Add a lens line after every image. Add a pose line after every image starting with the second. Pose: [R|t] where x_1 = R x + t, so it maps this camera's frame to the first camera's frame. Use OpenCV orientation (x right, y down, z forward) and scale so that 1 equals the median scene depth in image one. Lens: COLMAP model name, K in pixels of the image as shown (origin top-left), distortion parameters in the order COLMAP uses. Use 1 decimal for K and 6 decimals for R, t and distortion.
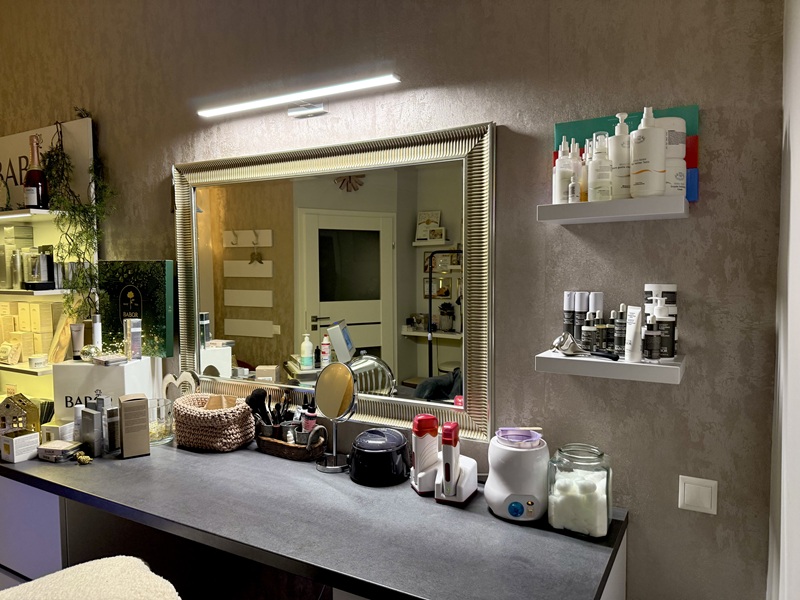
lens RADIAL K [[566.4, 0, 400.0], [0, 566.4, 300.0], [0, 0, 1]] dist [0.002285, 0.004197]
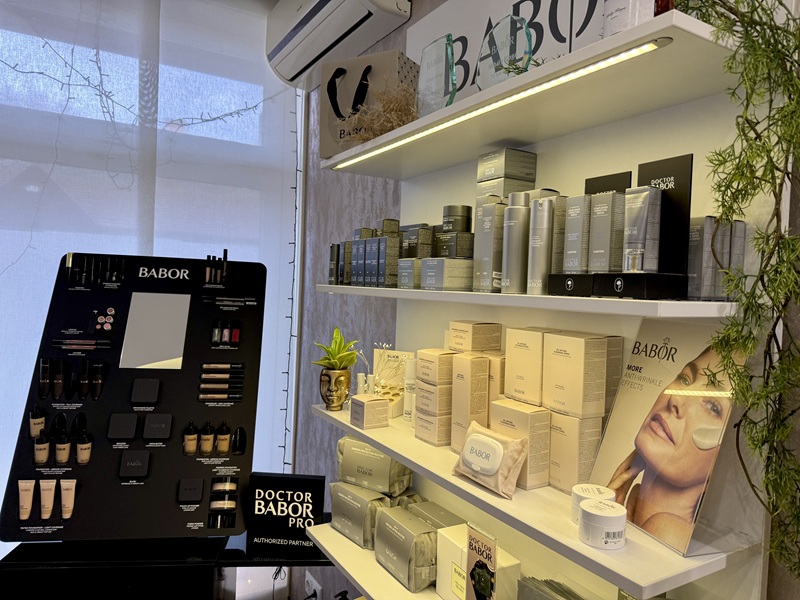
lens RADIAL K [[583.4, 0, 369.2], [0, 583.4, 300.9], [0, 0, 1]] dist [0.000414, -0.005114]
pose [[0.840664, 0.043973, -0.539769, -0.603862], [-0.064676, 0.997717, -0.019449, -0.001413], [0.537682, 0.051260, 0.841588, 0.669258]]
